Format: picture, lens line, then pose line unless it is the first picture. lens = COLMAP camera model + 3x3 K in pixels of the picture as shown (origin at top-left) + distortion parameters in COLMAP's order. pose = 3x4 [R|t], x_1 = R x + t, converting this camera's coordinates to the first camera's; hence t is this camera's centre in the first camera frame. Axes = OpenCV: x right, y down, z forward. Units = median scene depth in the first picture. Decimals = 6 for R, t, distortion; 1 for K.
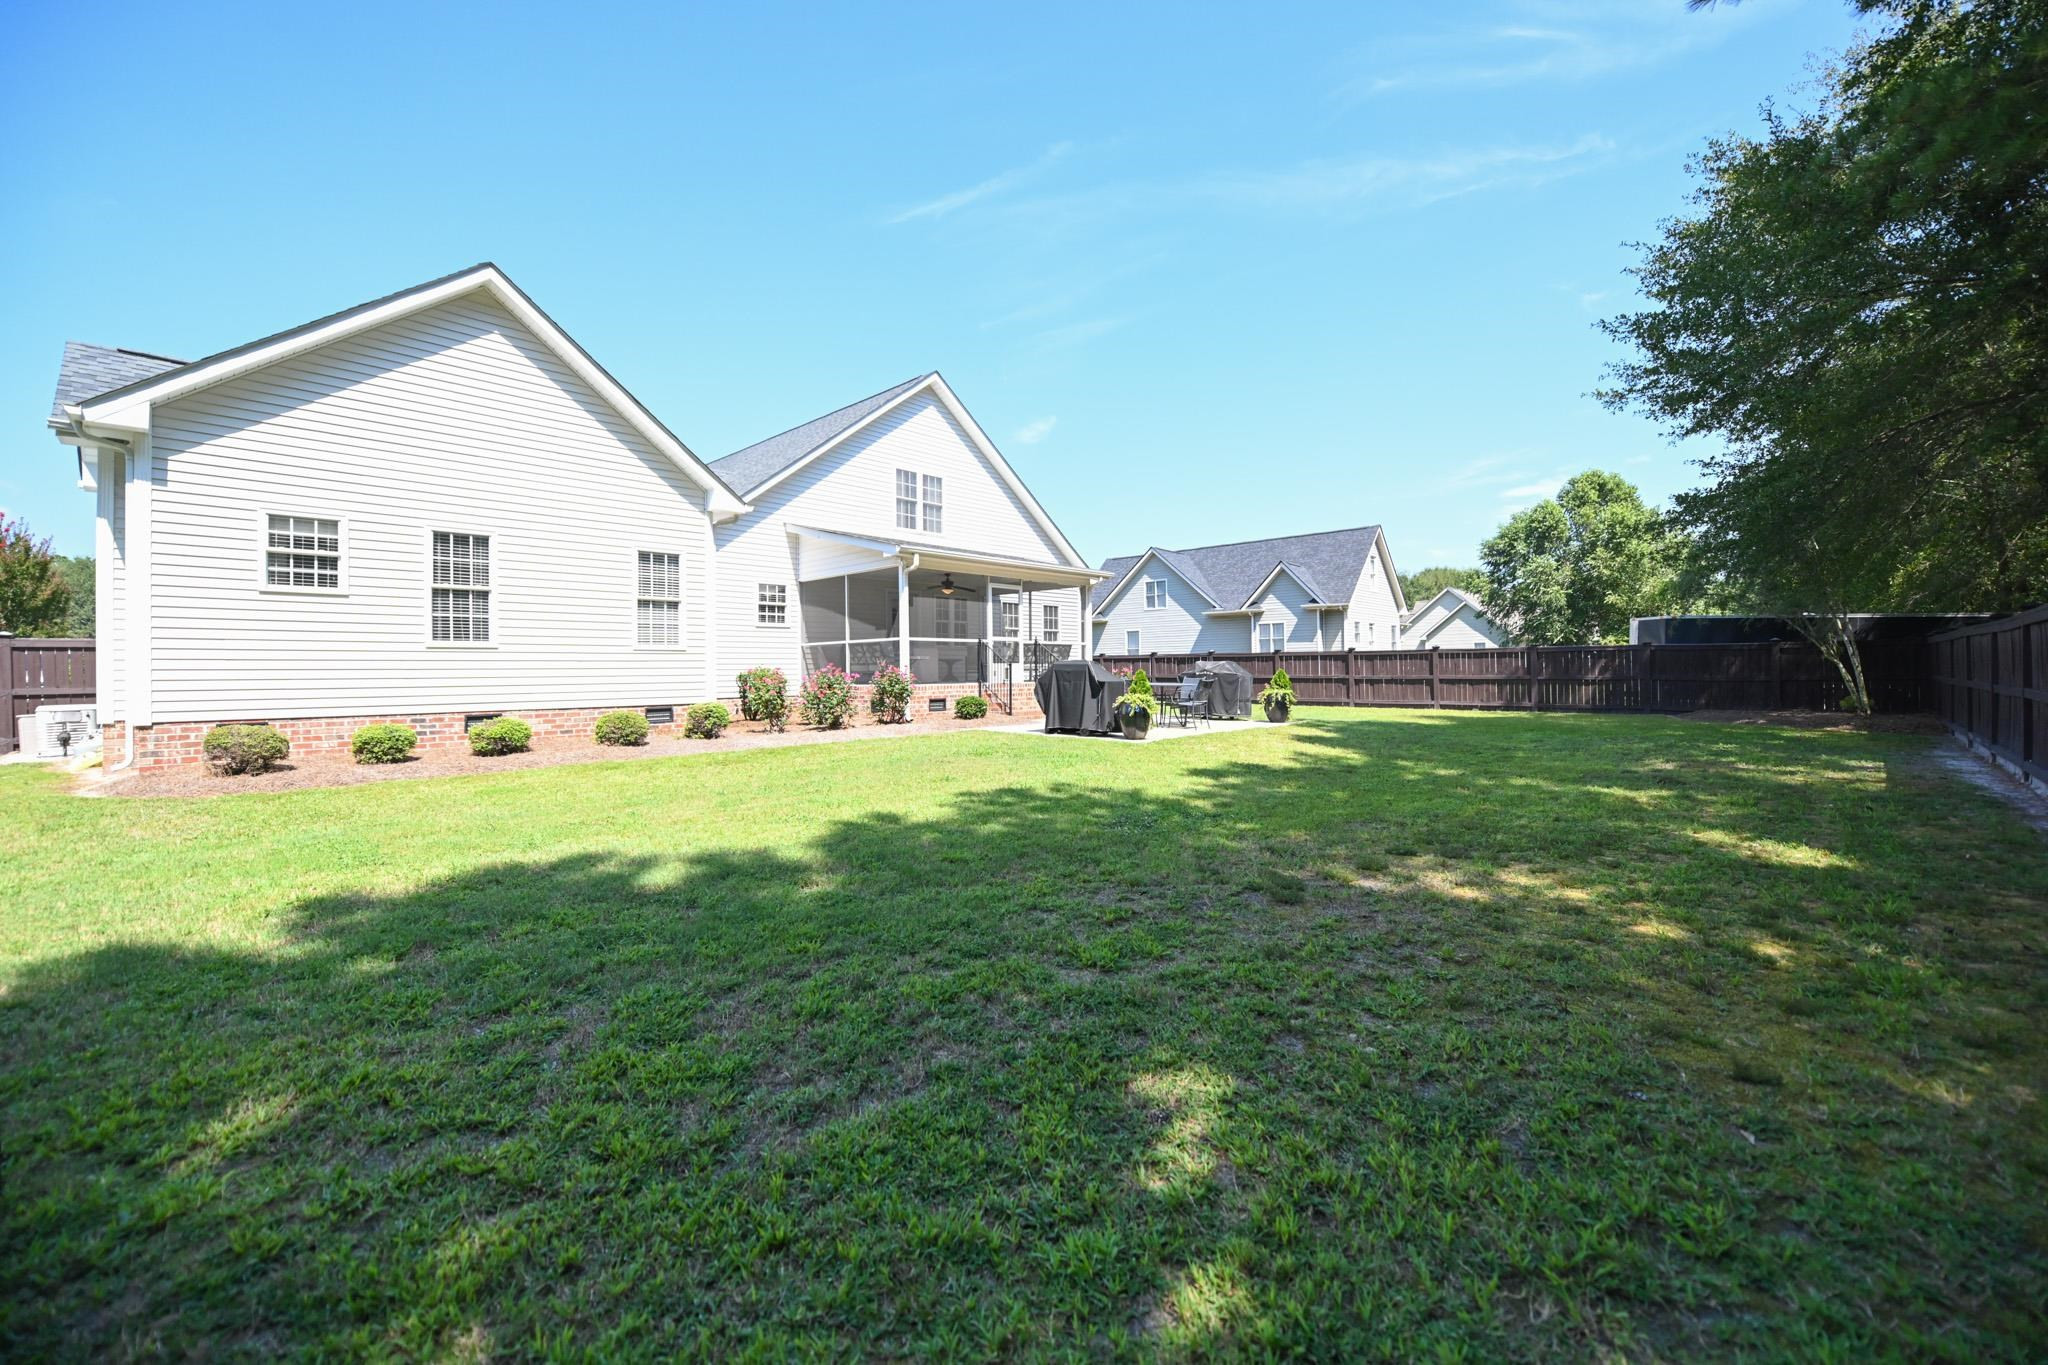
lens RADIAL K [[813.6, 0, 1041.8], [0, 813.6, 672.7], [0, 0, 1]] dist [-0.006716, -0.000296]
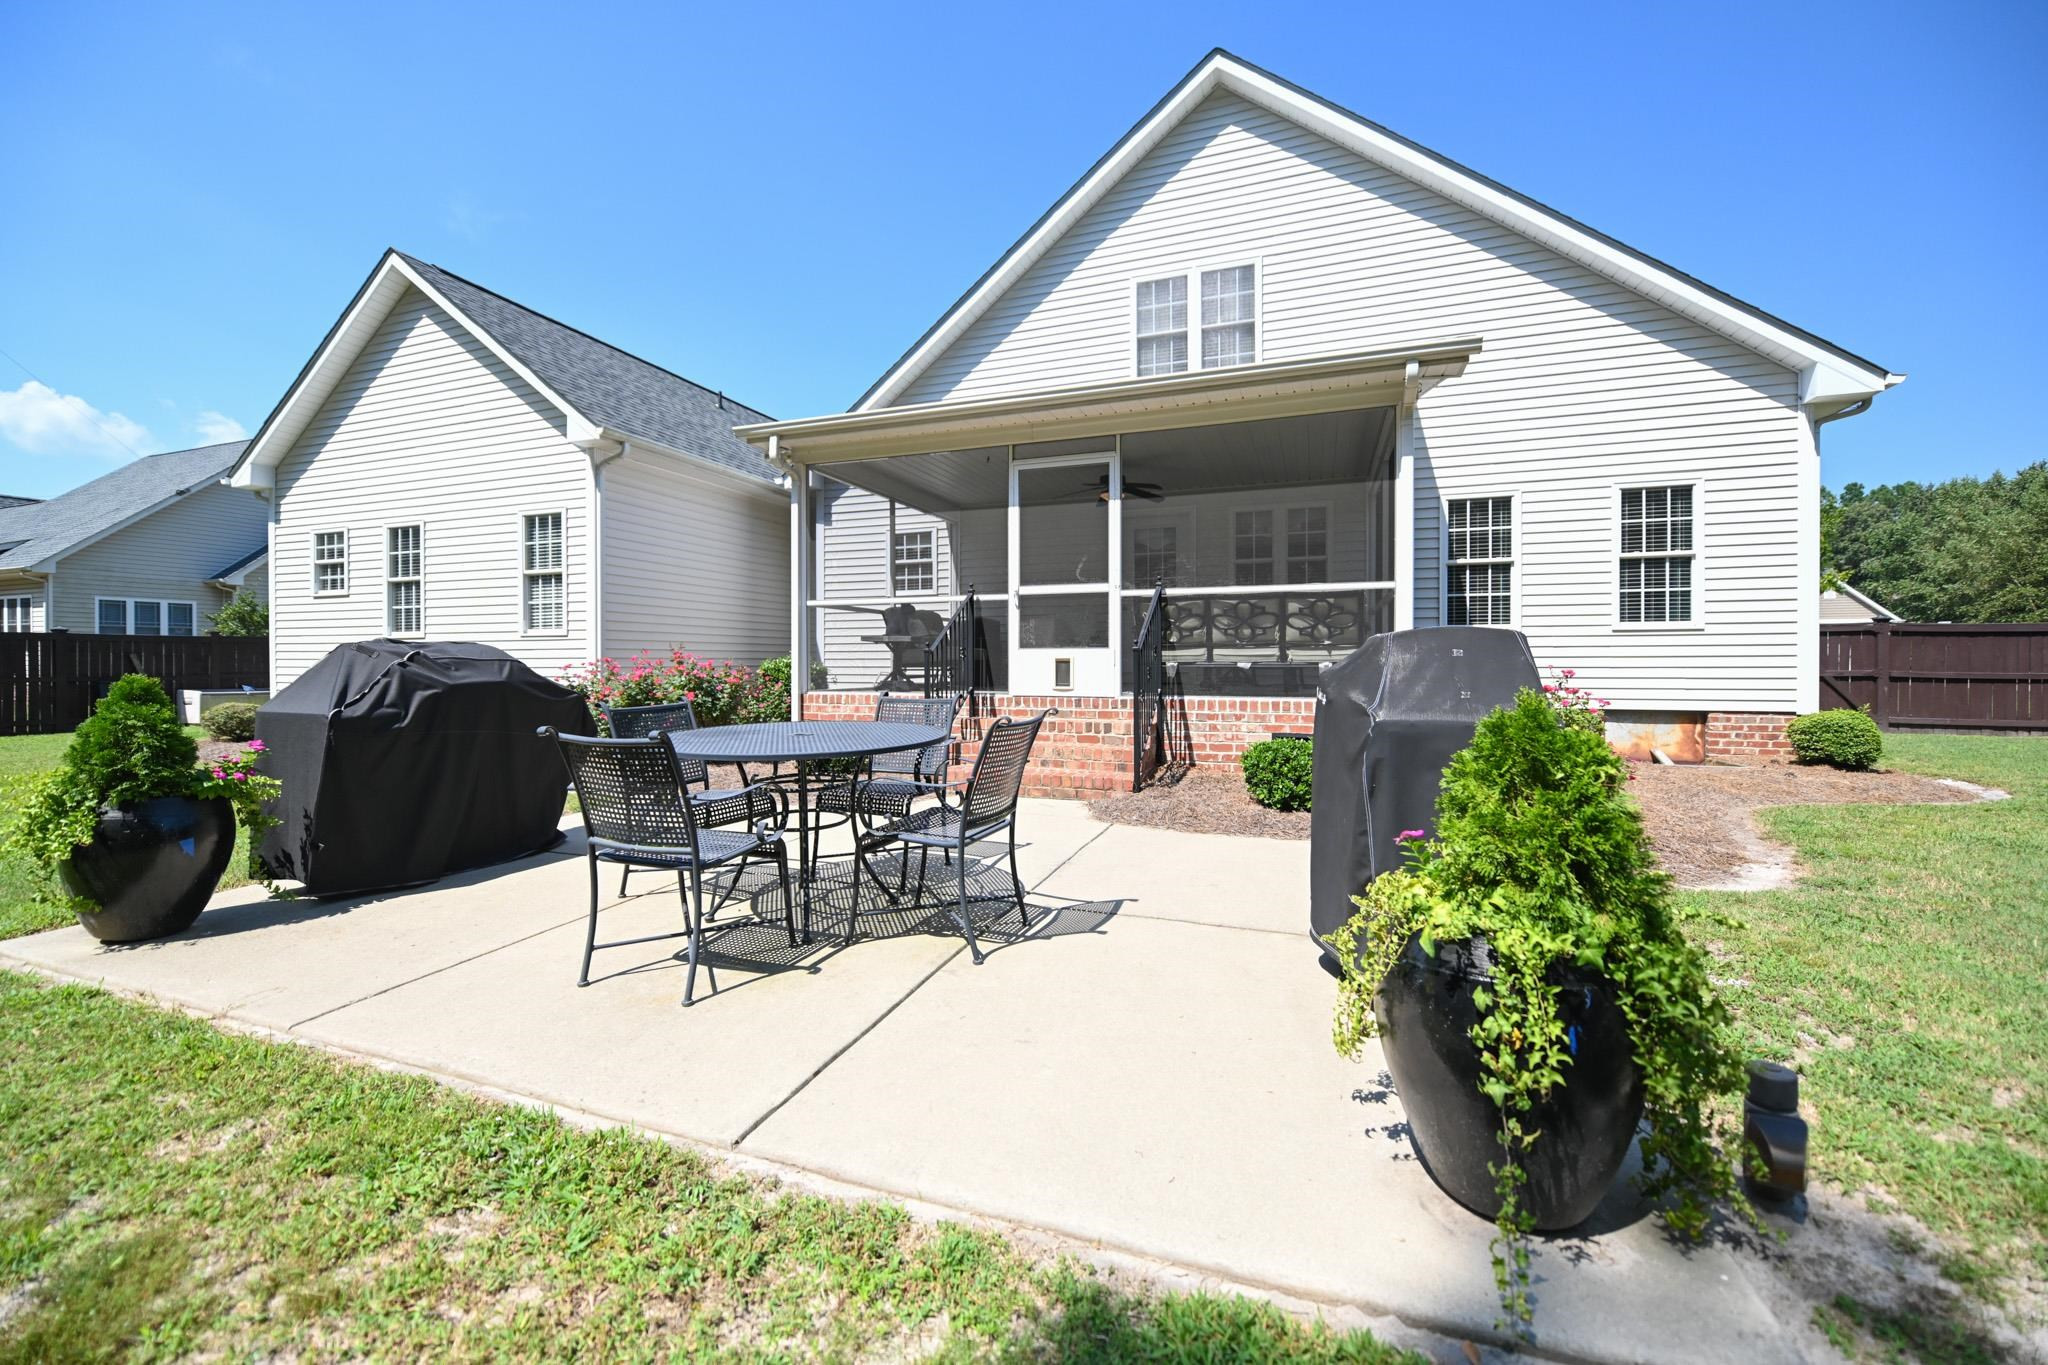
lens RADIAL K [[813.6, 0, 1034.9], [0, 813.6, 675.5], [0, 0, 1]] dist [-0.006716, -0.000296]
pose [[0.382811, 0.025087, -0.923486, 0.324066], [-0.003073, 0.999660, 0.025882, -0.007617], [0.923821, -0.007070, 0.382759, 0.803058]]
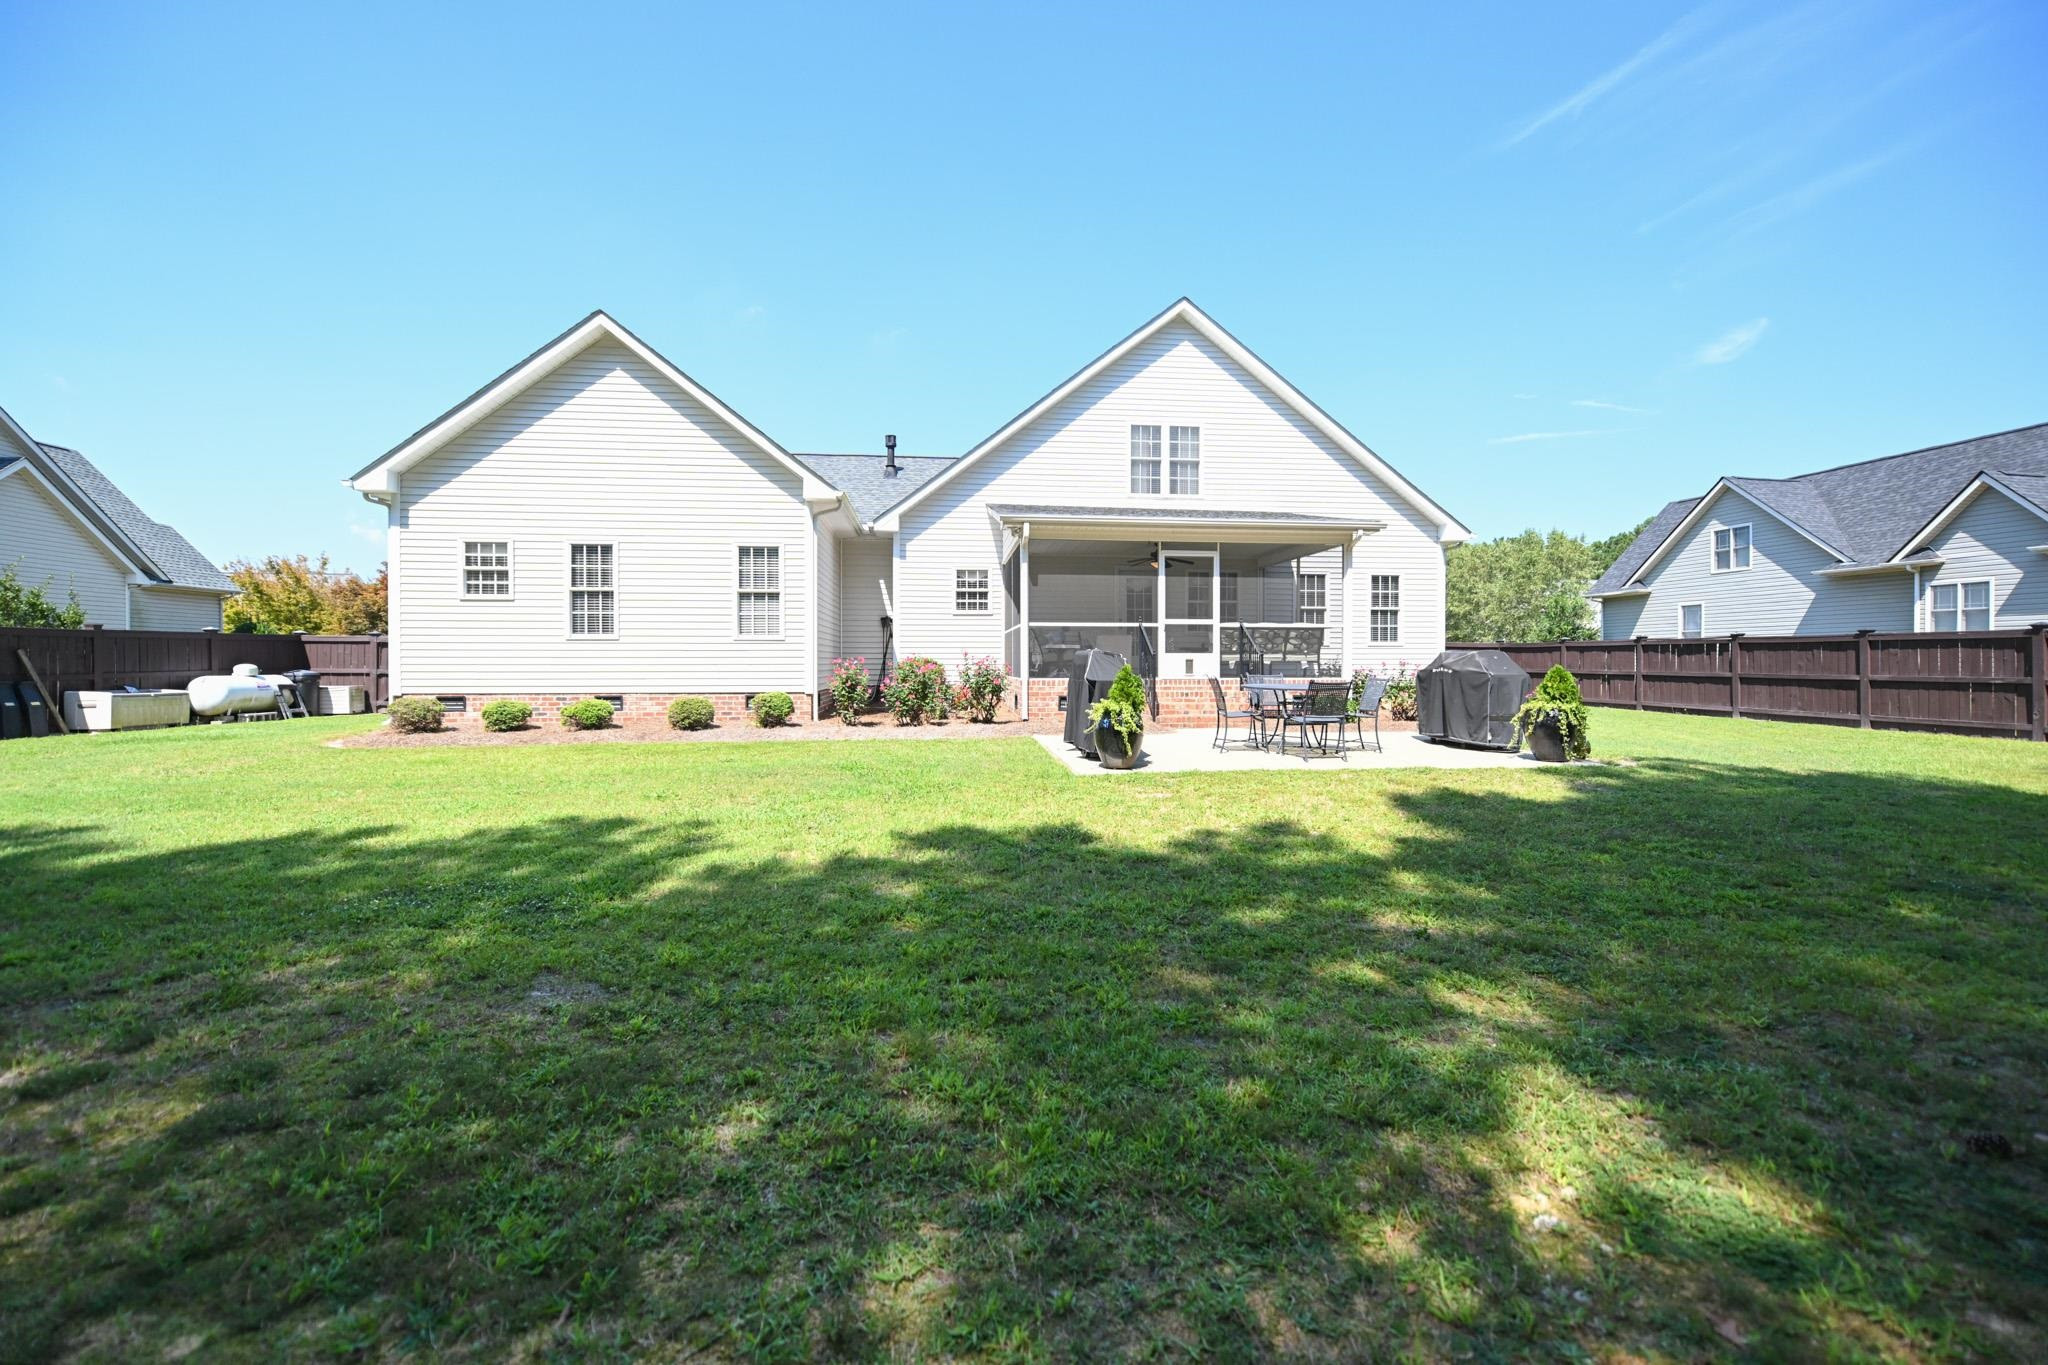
lens RADIAL K [[813.6, 0, 1036.6], [0, 813.6, 676.2], [0, 0, 1]] dist [-0.006716, -0.000296]
pose [[0.756473, 0.021561, -0.653670, 0.342270], [-0.008533, 0.999697, 0.023099, -0.005777], [0.653970, -0.011896, 0.756427, 0.310190]]
